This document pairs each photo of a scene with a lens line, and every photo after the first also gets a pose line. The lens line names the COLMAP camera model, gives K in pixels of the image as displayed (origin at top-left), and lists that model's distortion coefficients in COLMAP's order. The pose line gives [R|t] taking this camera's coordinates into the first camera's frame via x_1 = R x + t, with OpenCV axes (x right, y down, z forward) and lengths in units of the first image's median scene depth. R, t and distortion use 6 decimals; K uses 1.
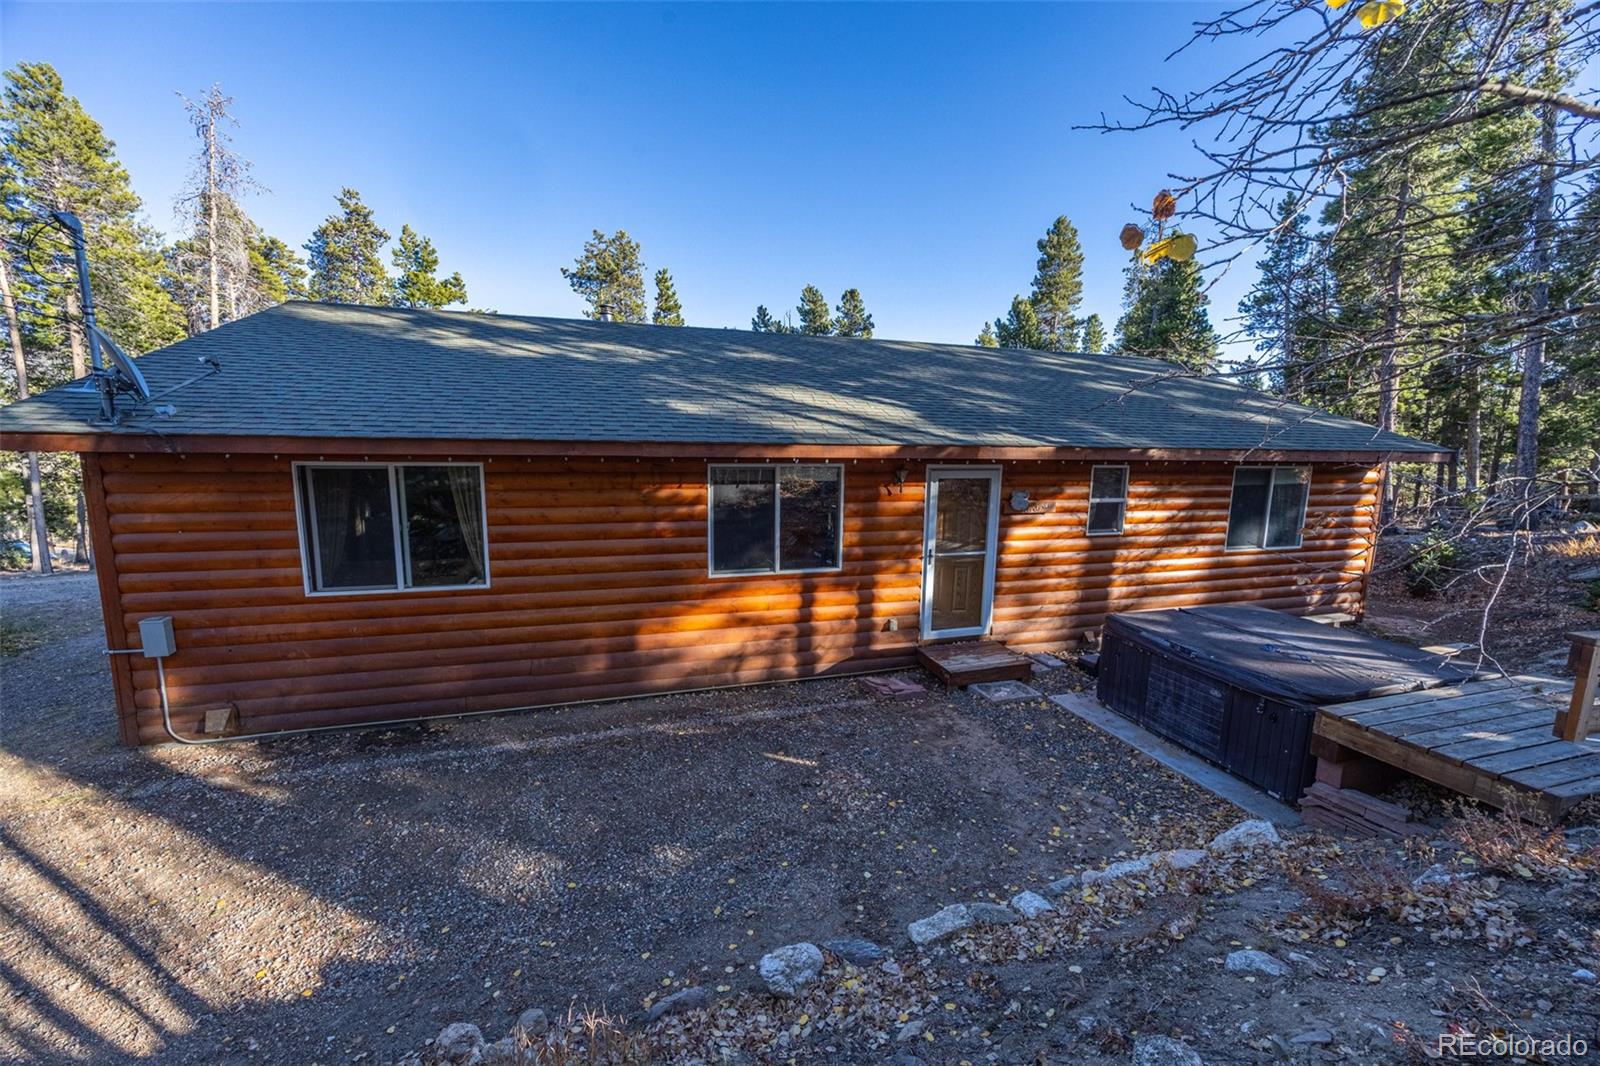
lens RADIAL K [[604.9, 0, 799.3], [0, 604.9, 538.0], [0, 0, 1]] dist [-0.005083, -0.000721]
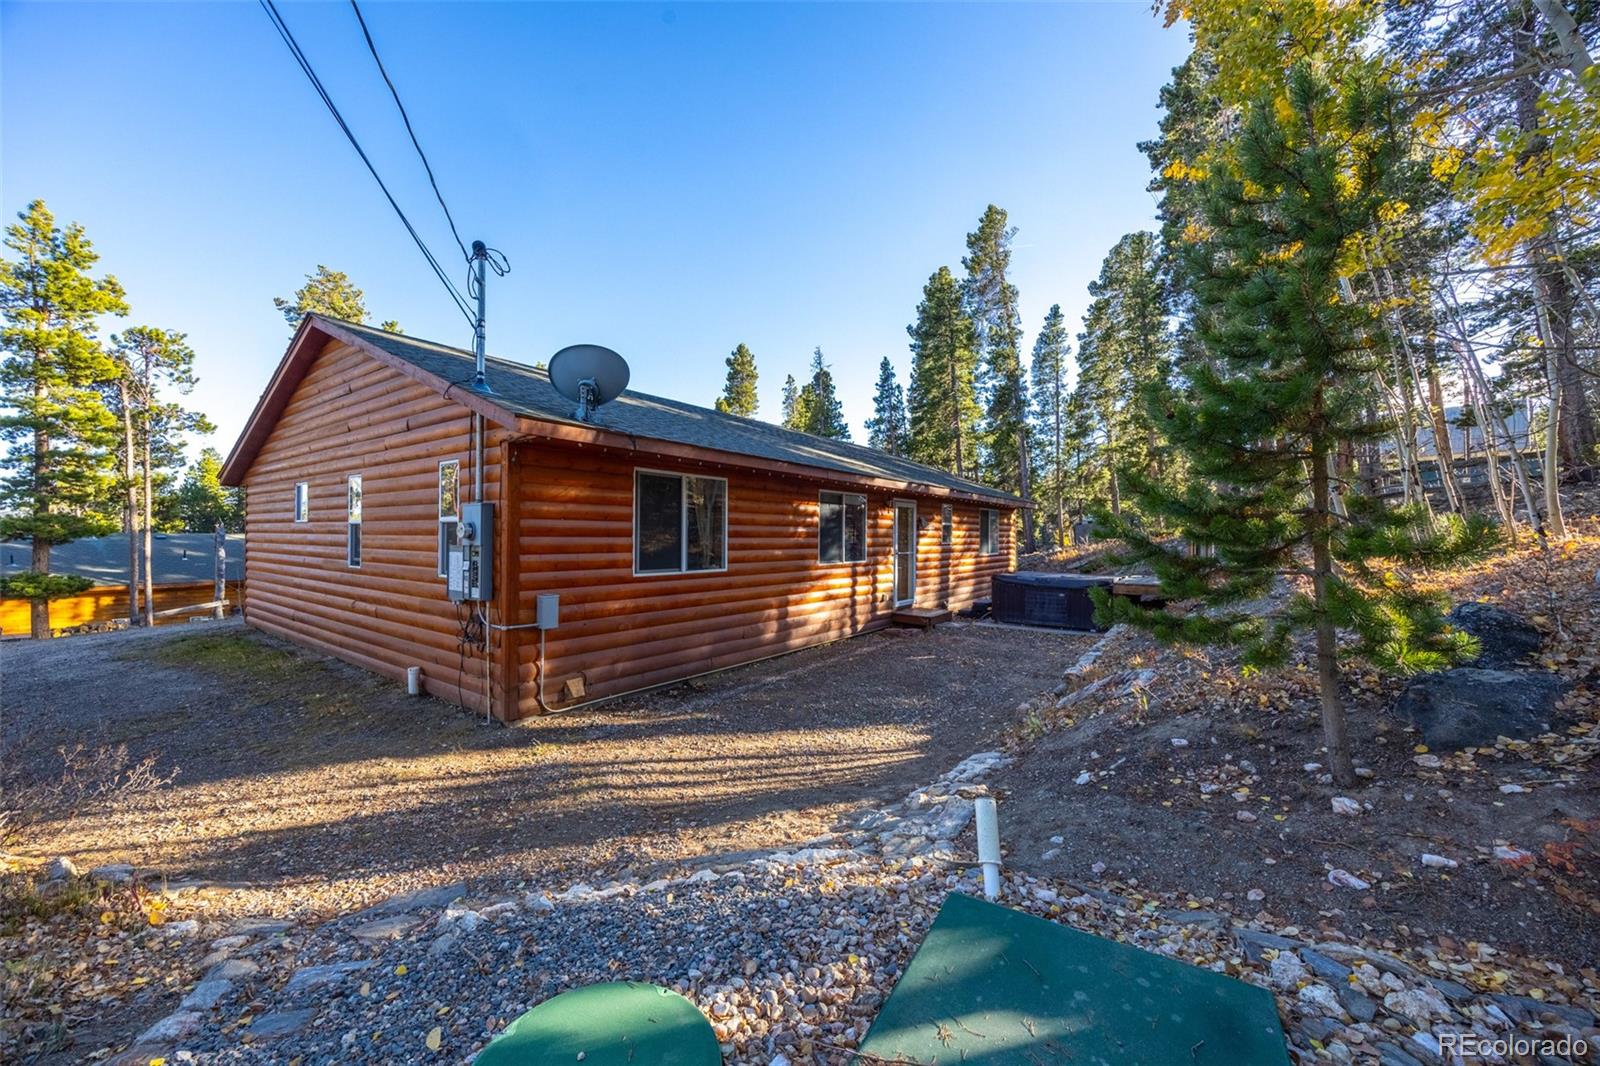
lens RADIAL K [[604.9, 0, 791.2], [0, 604.9, 533.1], [0, 0, 1]] dist [-0.005083, -0.000721]
pose [[0.800484, -0.004578, 0.599337, -1.084349], [0.094796, 0.988351, -0.119062, 0.155045], [-0.591810, 0.152121, 0.791593, -0.145965]]
